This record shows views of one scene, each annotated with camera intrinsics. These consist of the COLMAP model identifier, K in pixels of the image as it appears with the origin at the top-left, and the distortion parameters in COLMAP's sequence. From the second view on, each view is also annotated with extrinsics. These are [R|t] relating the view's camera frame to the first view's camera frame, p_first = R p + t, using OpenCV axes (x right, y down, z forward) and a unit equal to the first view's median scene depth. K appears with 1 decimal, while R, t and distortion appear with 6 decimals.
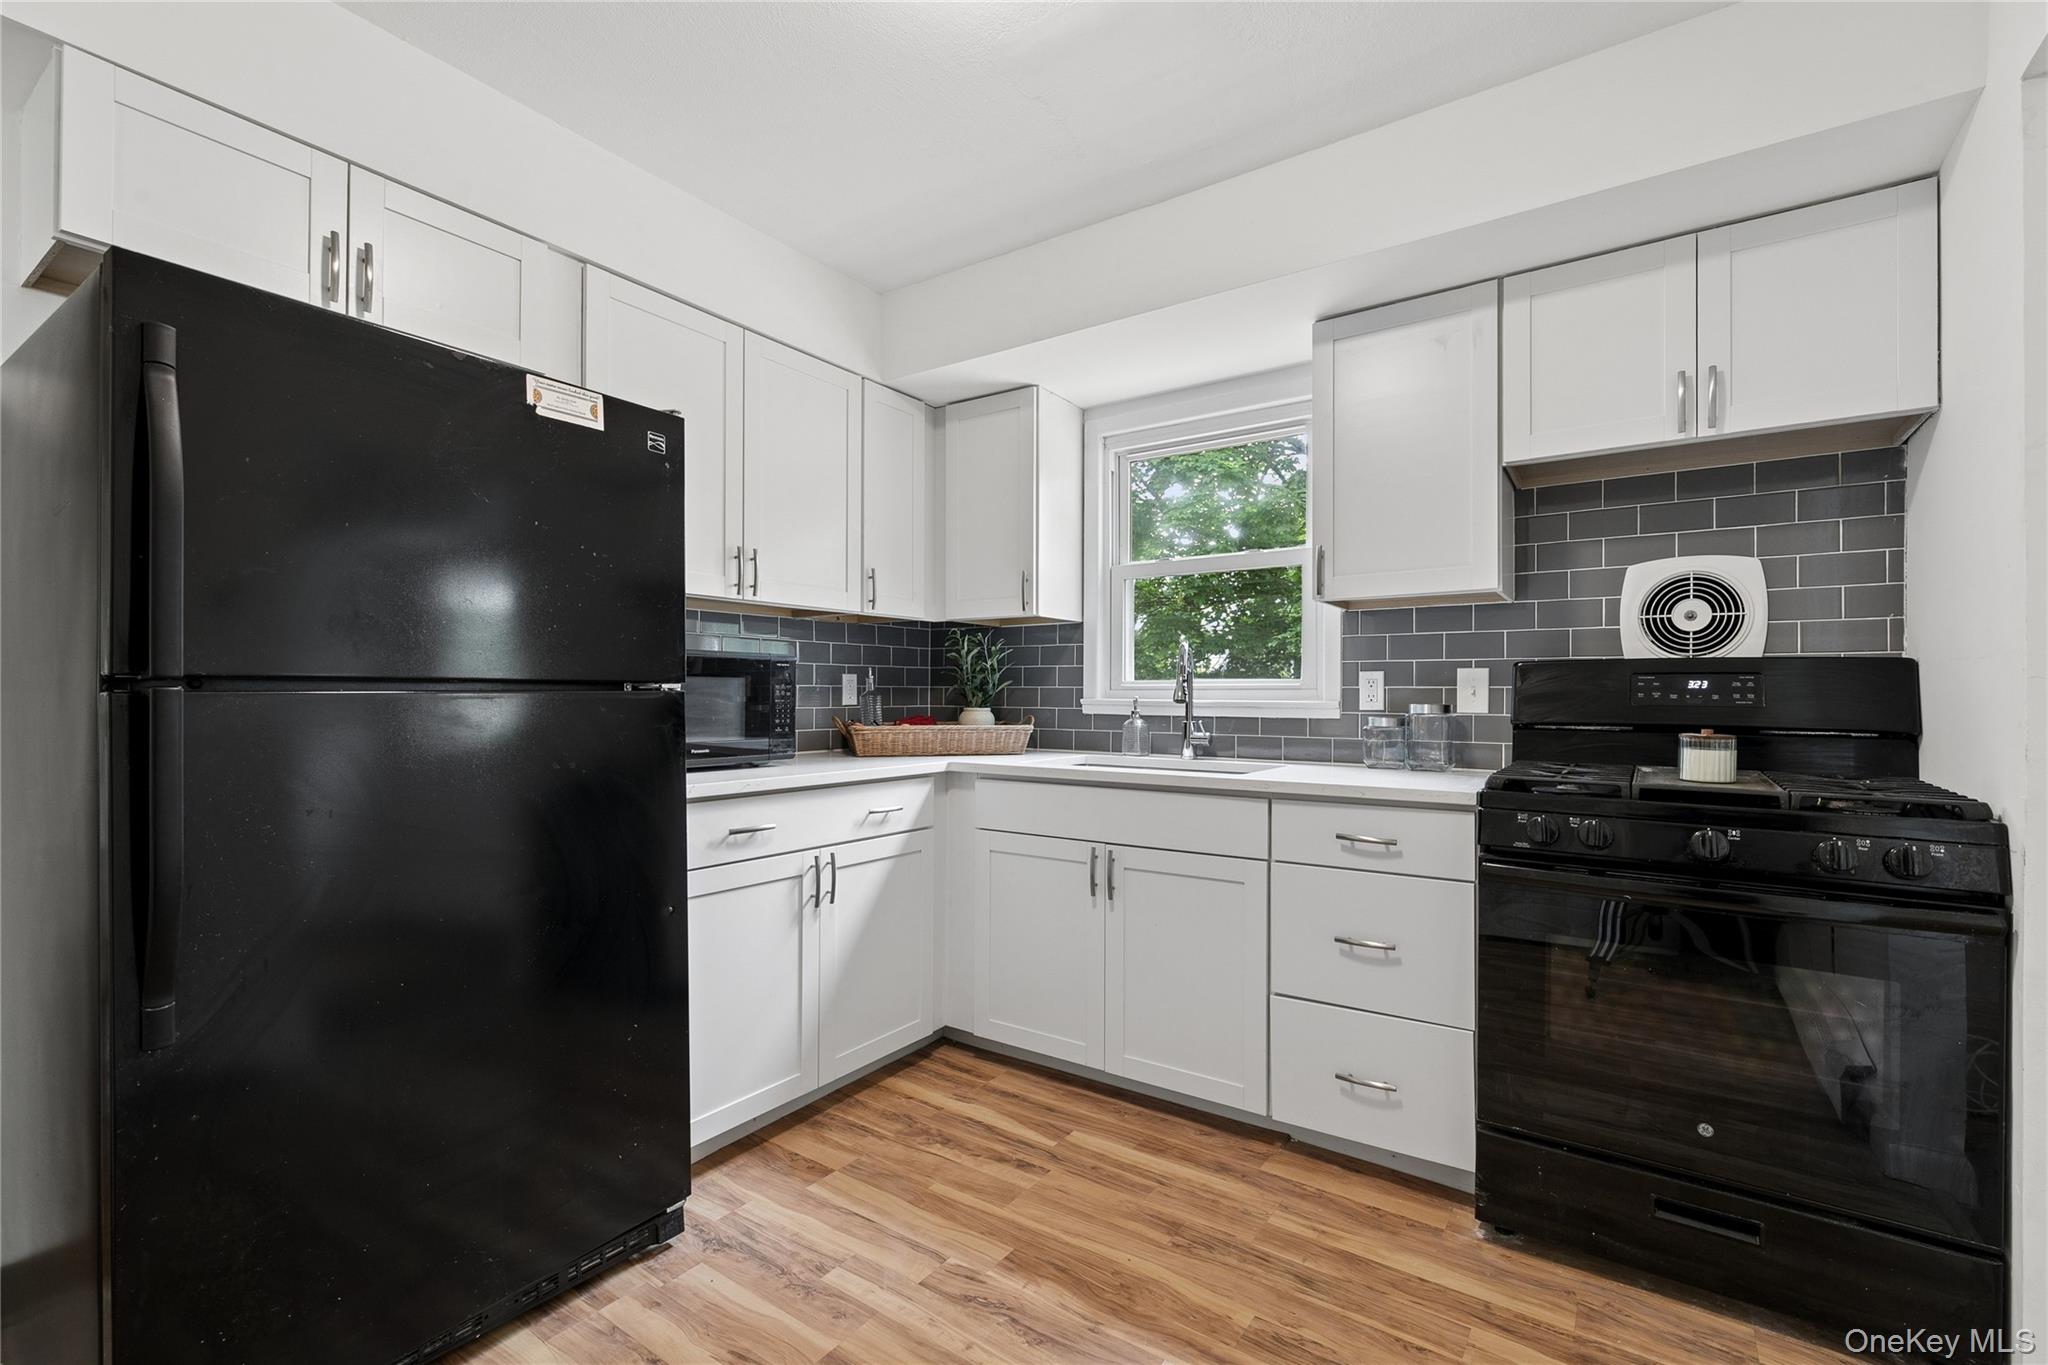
lens RADIAL K [[897.5, 0, 1036.5], [0, 897.5, 691.7], [0, 0, 1]] dist [0.004031, 0.000615]
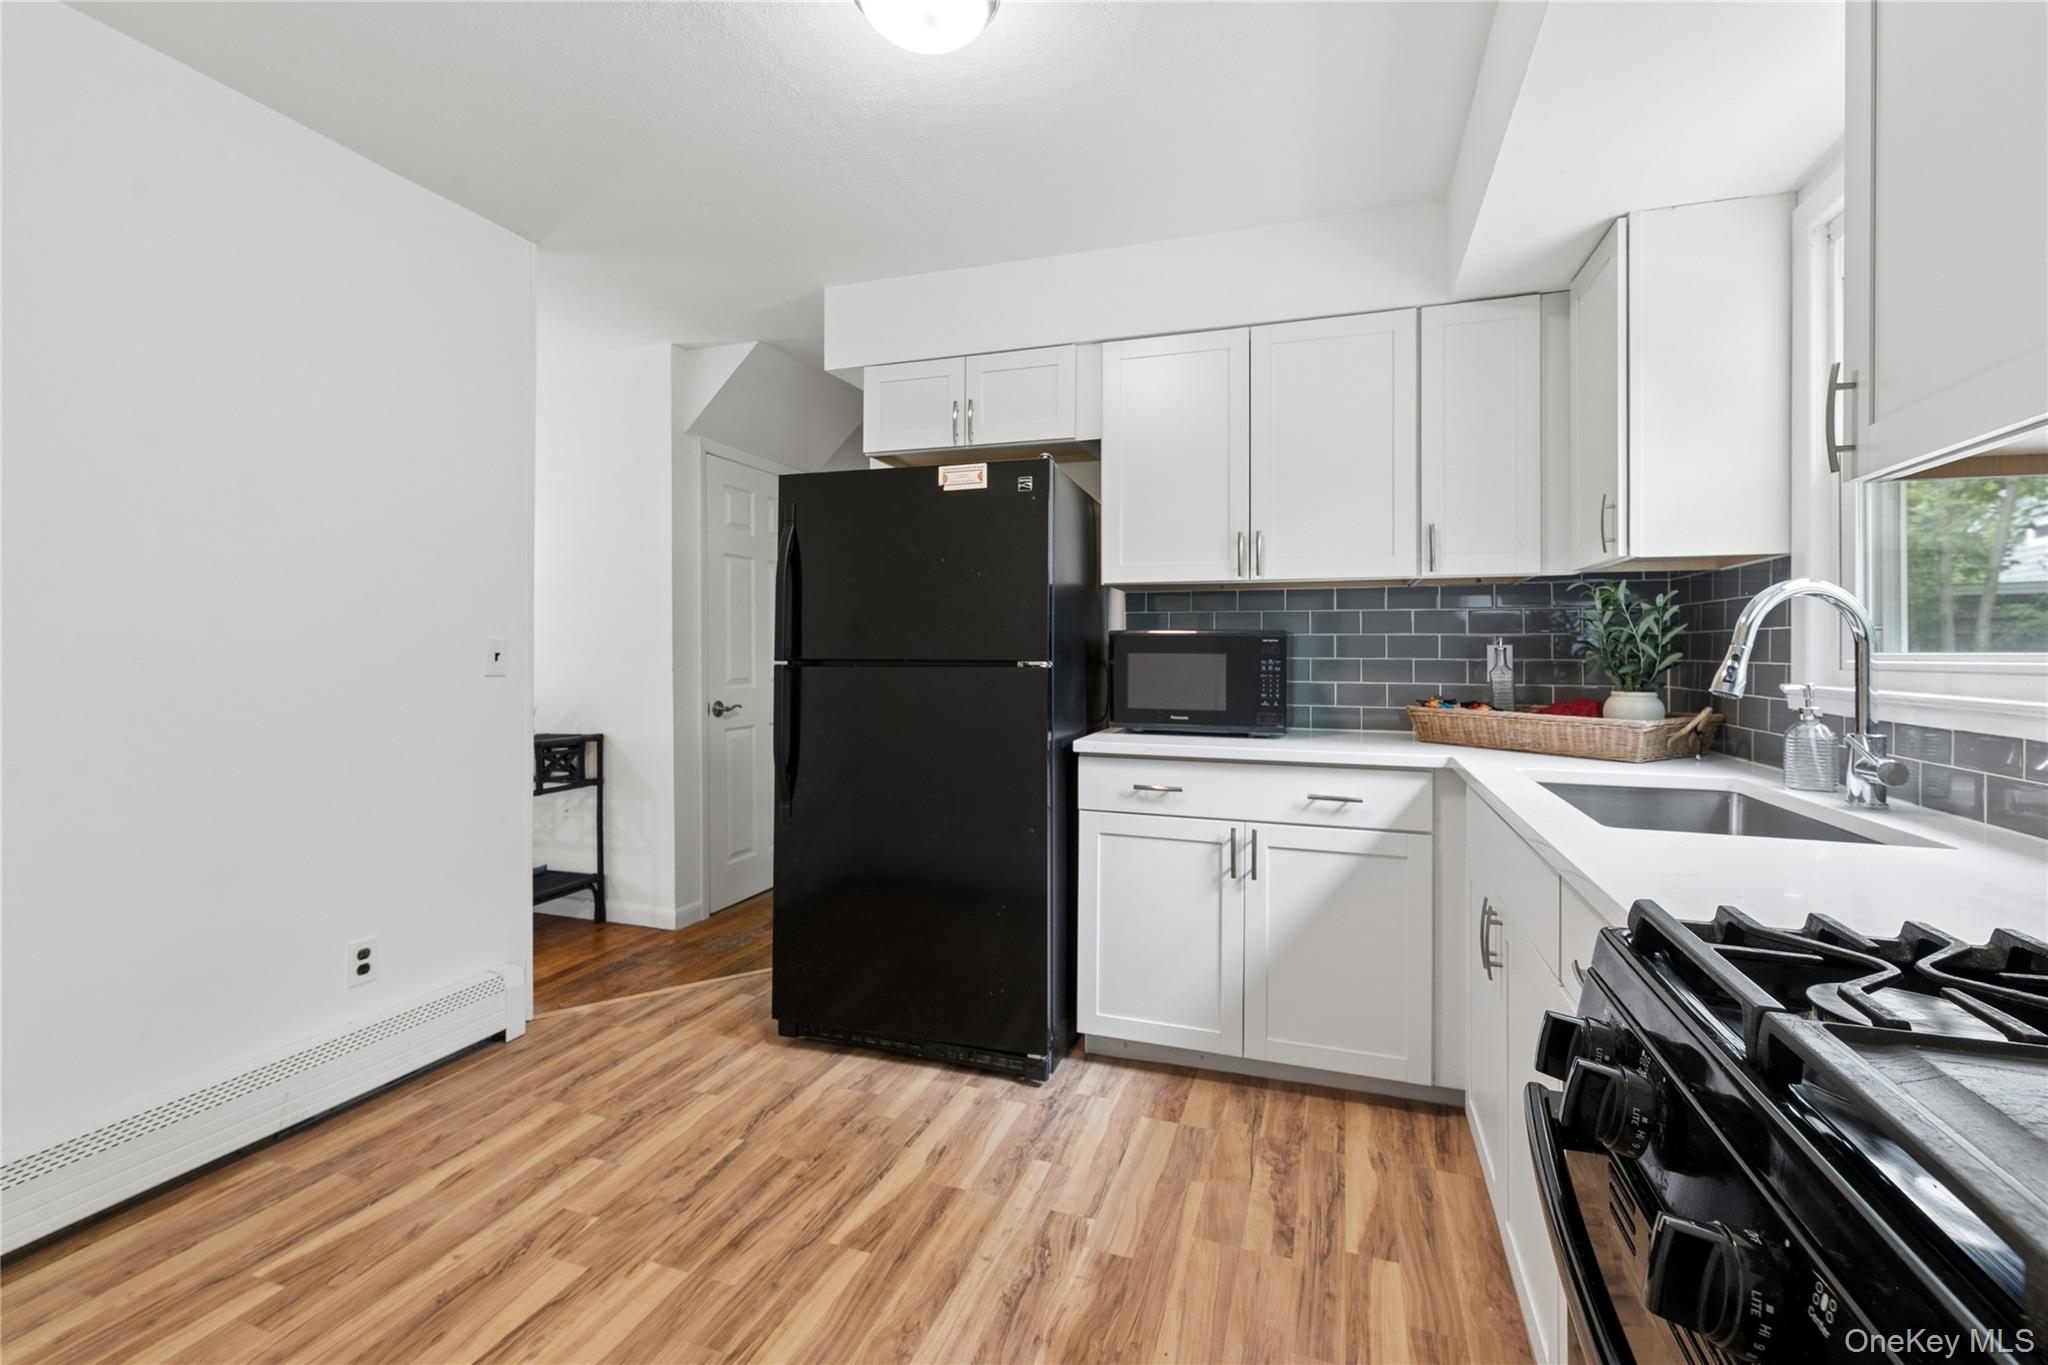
lens RADIAL K [[897.5, 0, 1042.0], [0, 897.5, 652.4], [0, 0, 1]] dist [0.004031, 0.000615]
pose [[0.258230, -0.004745, -0.966072, 0.715886], [-0.000410, 0.999987, -0.005021, -0.012889], [0.966083, 0.001693, 0.258225, 0.543490]]
